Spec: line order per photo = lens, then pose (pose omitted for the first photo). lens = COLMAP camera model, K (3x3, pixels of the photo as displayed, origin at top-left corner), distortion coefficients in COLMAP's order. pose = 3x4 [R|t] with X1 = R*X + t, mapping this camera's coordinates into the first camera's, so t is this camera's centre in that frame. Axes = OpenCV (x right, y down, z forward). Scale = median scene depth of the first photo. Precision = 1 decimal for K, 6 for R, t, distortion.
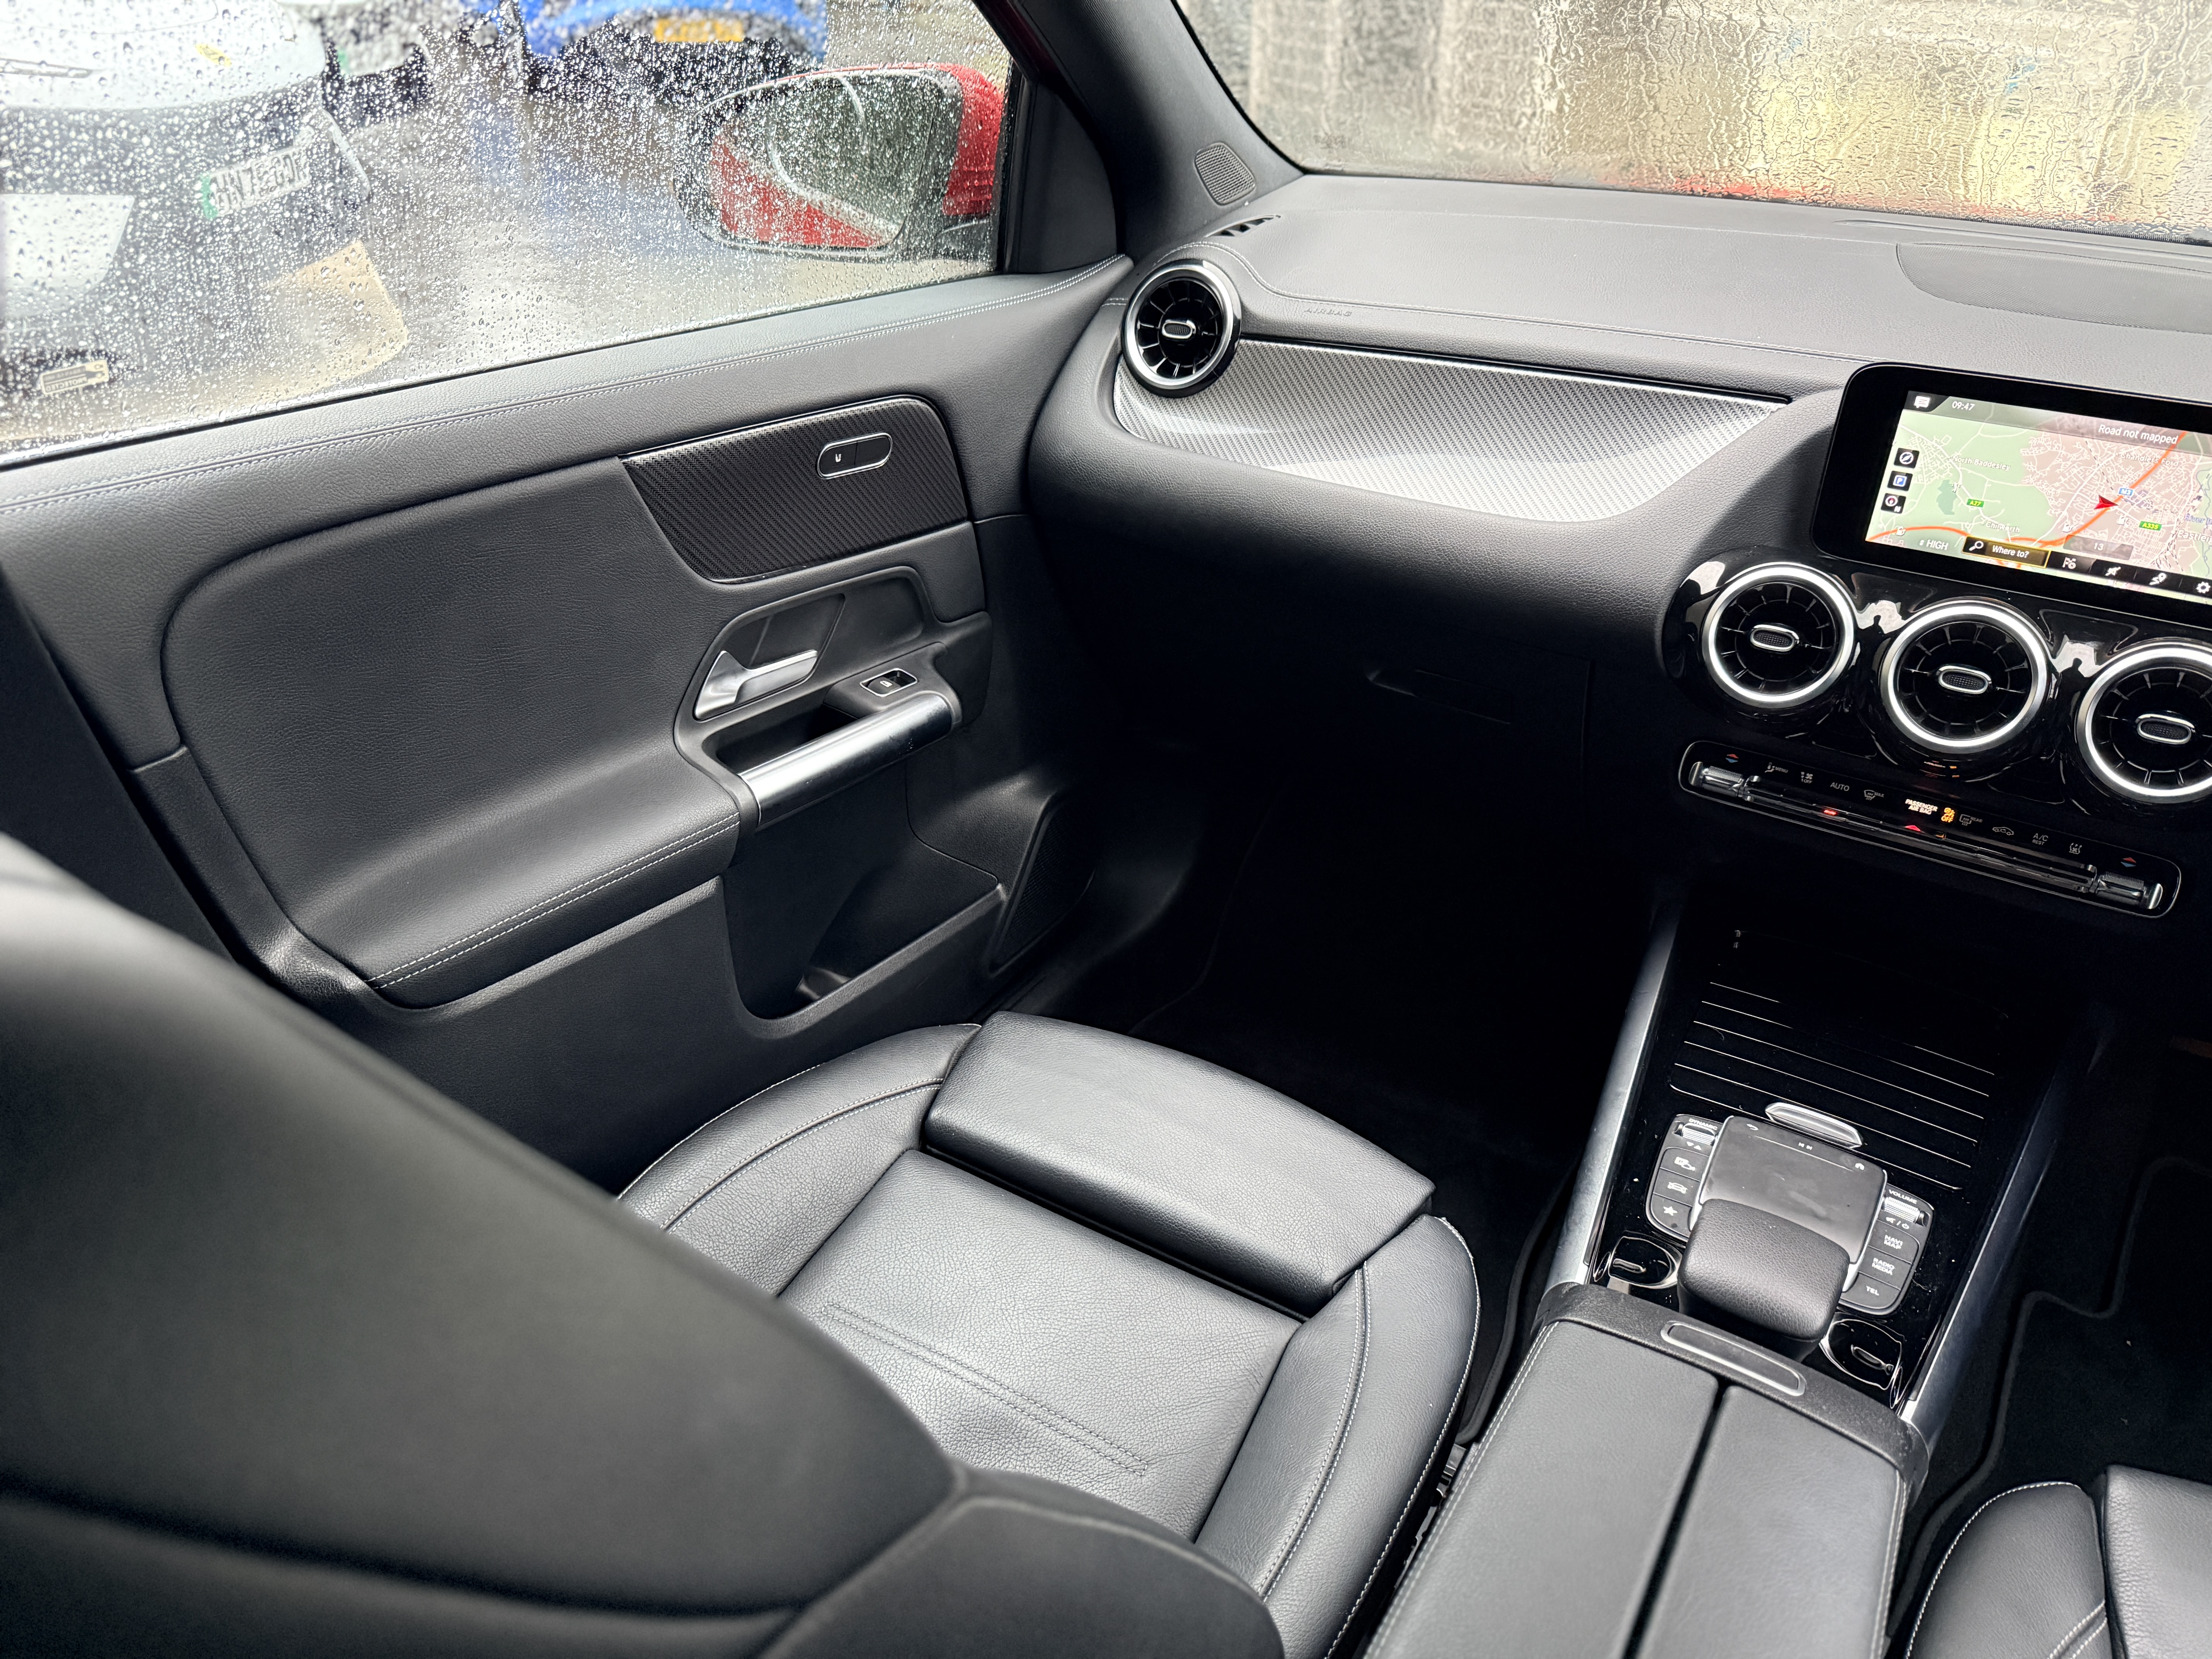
lens RADIAL K [[1552.3, 0, 1119.9], [0, 1552.3, 831.4], [0, 0, 1]] dist [0.047017, -0.064133]
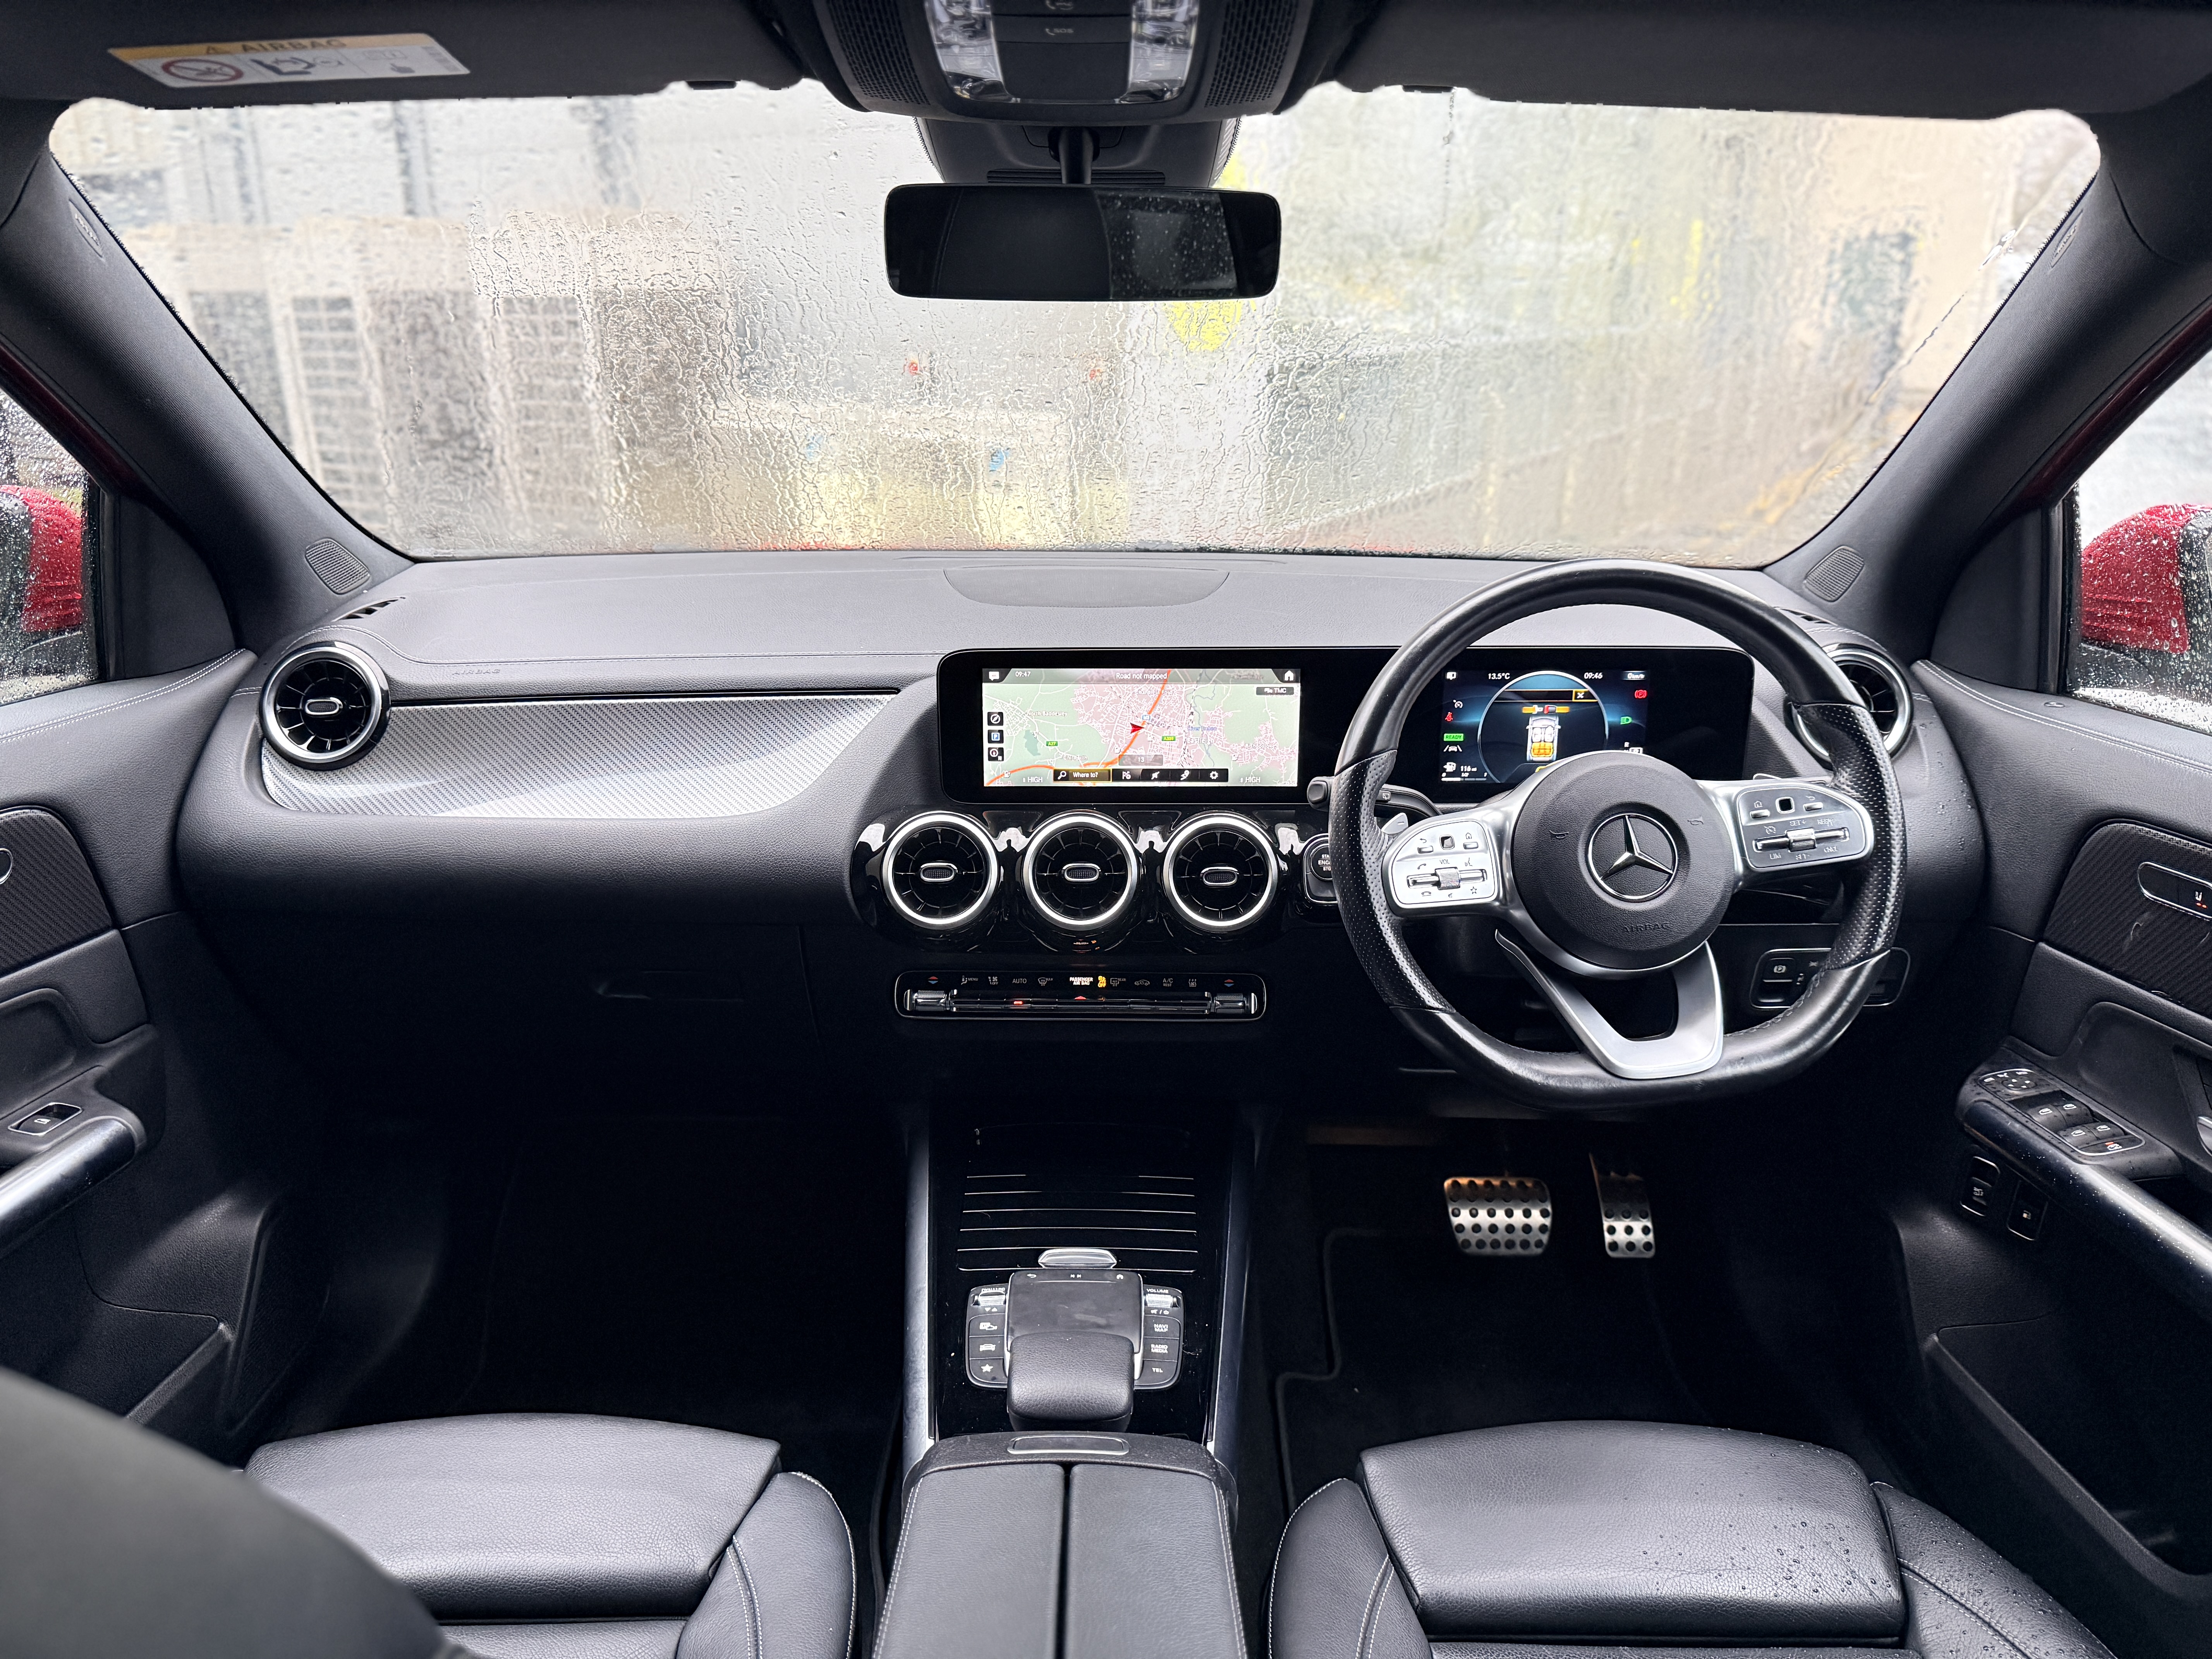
lens RADIAL K [[1552.3, 0, 1115.8], [0, 1552.3, 830.9], [0, 0, 1]] dist [0.047017, -0.064133]
pose [[0.849830, -0.171807, 0.498268, -0.057203], [0.281289, 0.947330, -0.153109, 0.068577], [-0.445719, 0.270274, 0.853397, -0.093945]]
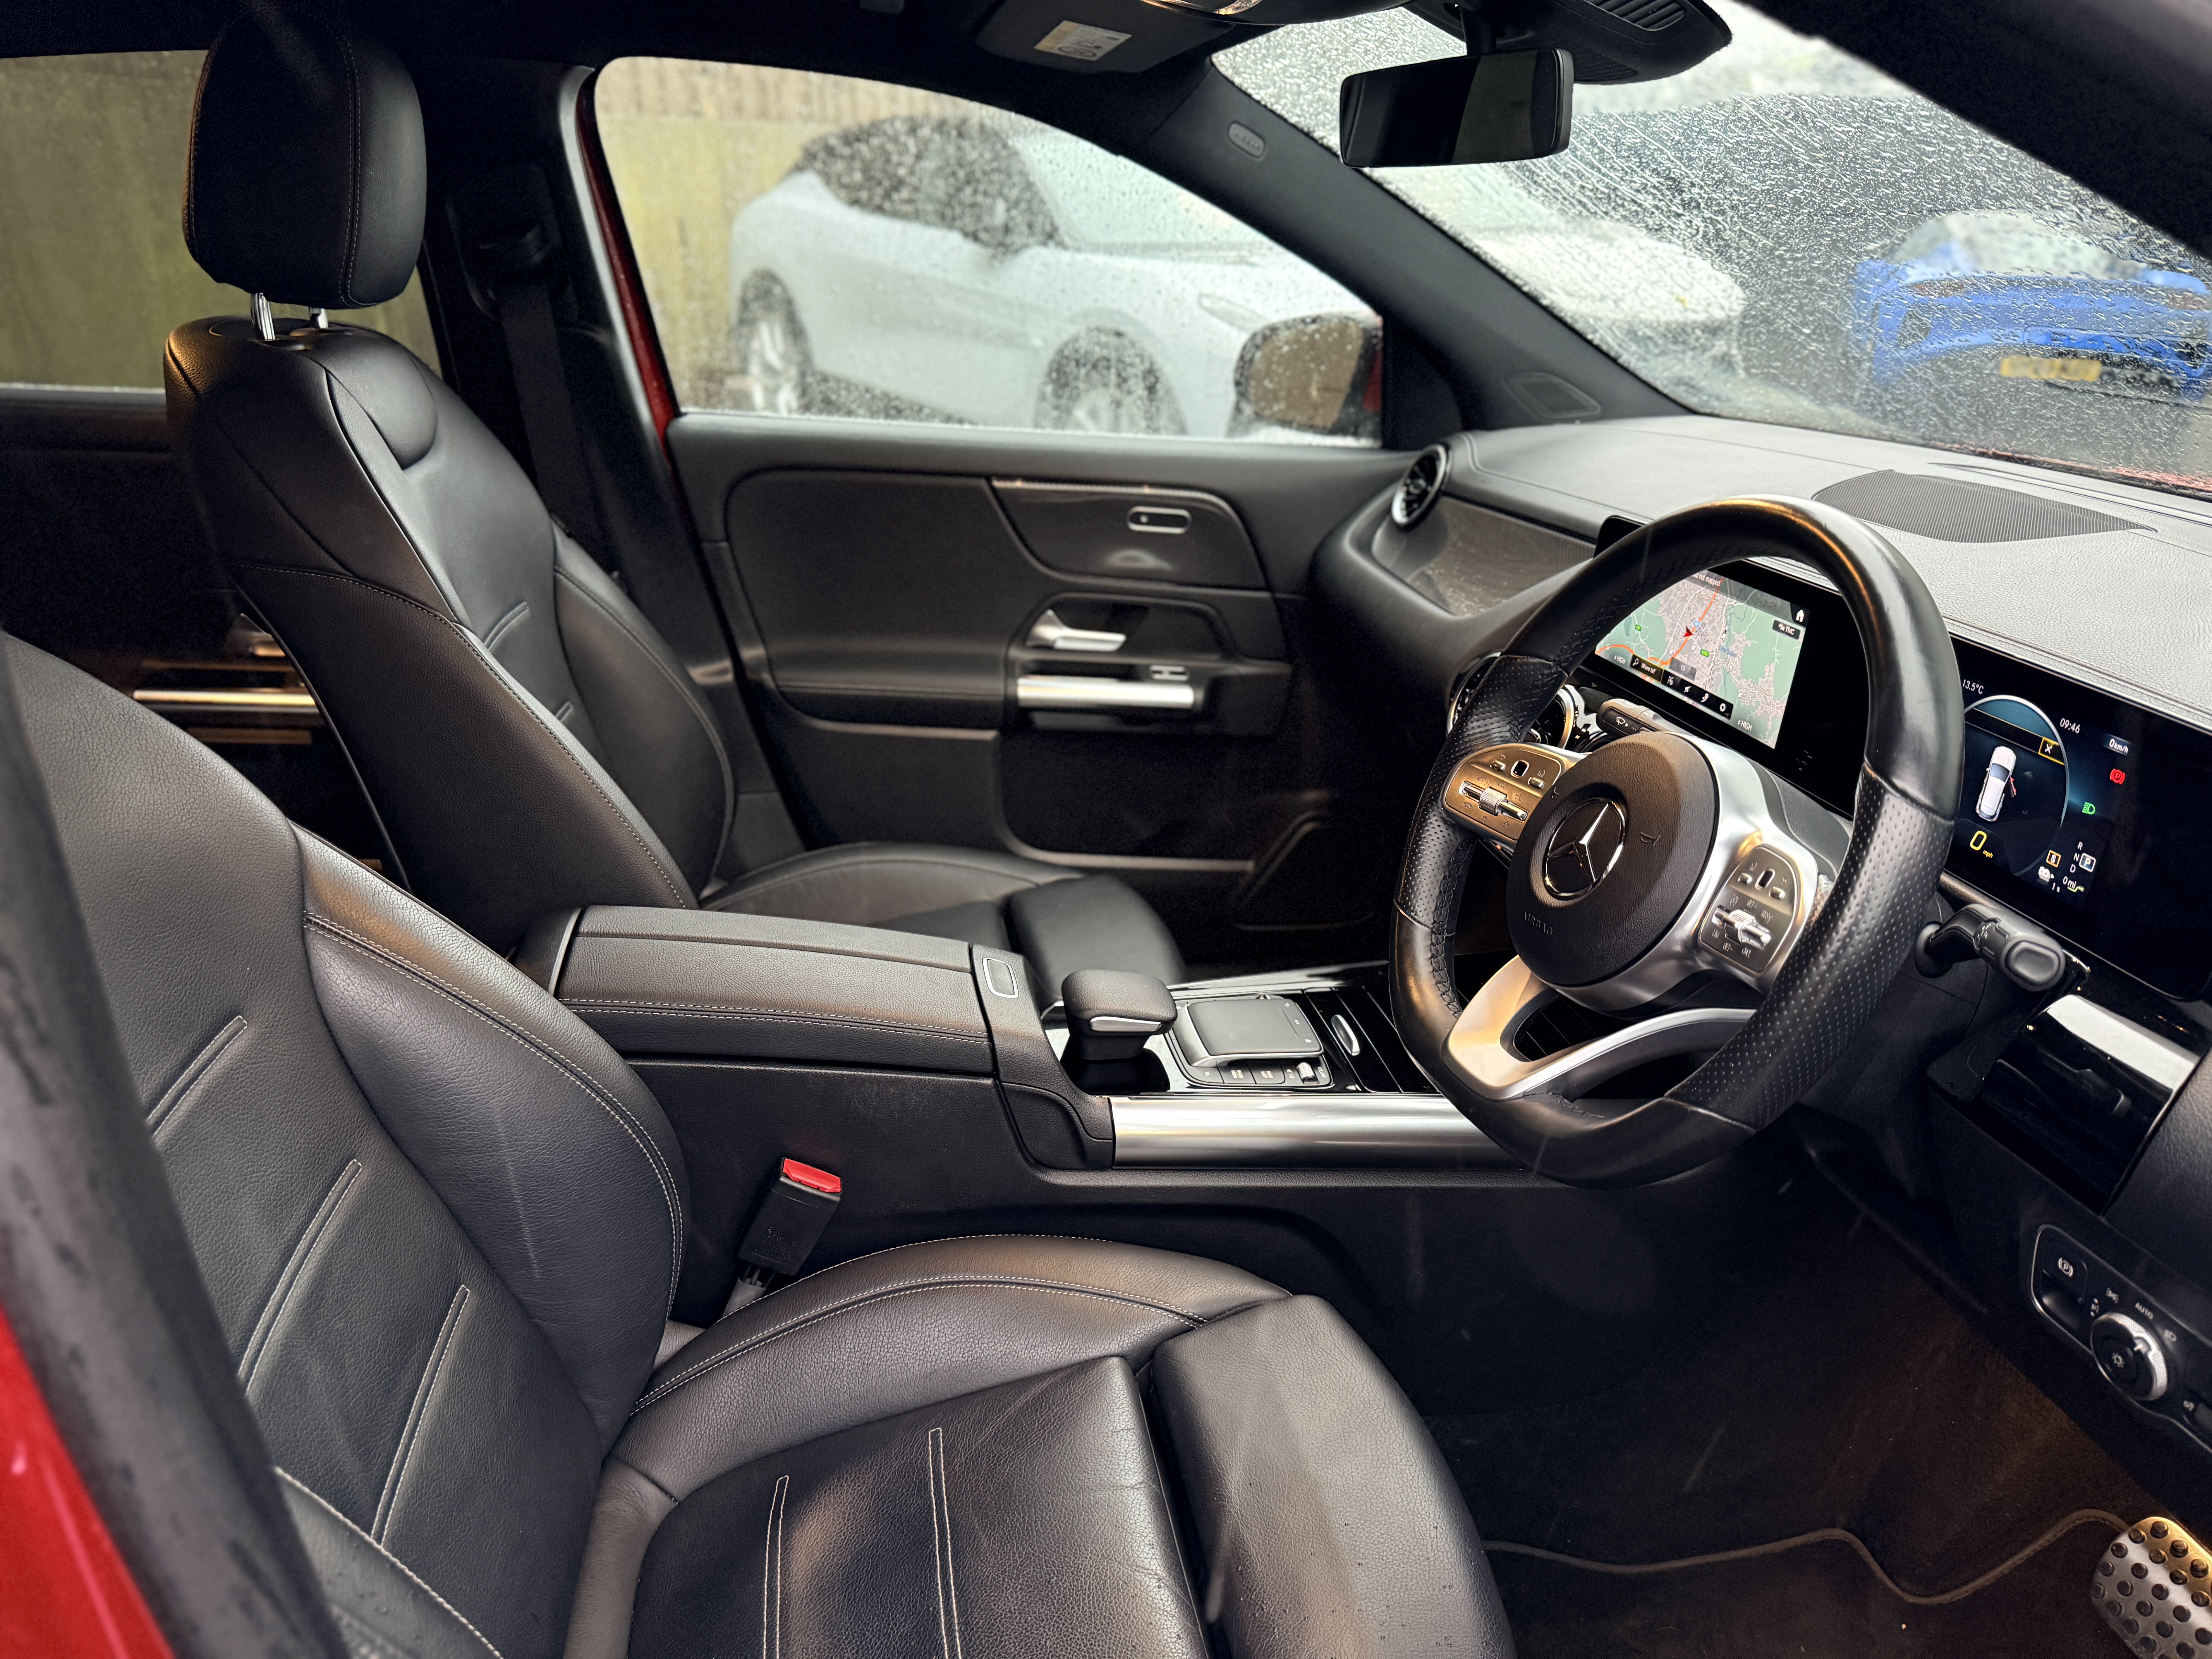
lens RADIAL K [[1552.3, 0, 1107.4], [0, 1552.3, 851.7], [0, 0, 1]] dist [0.047017, -0.064133]
pose [[0.658957, 0.271809, -0.701353, 1.191824], [-0.387210, 0.921969, -0.006495, 0.130802], [0.644860, 0.275851, 0.712785, -0.126270]]
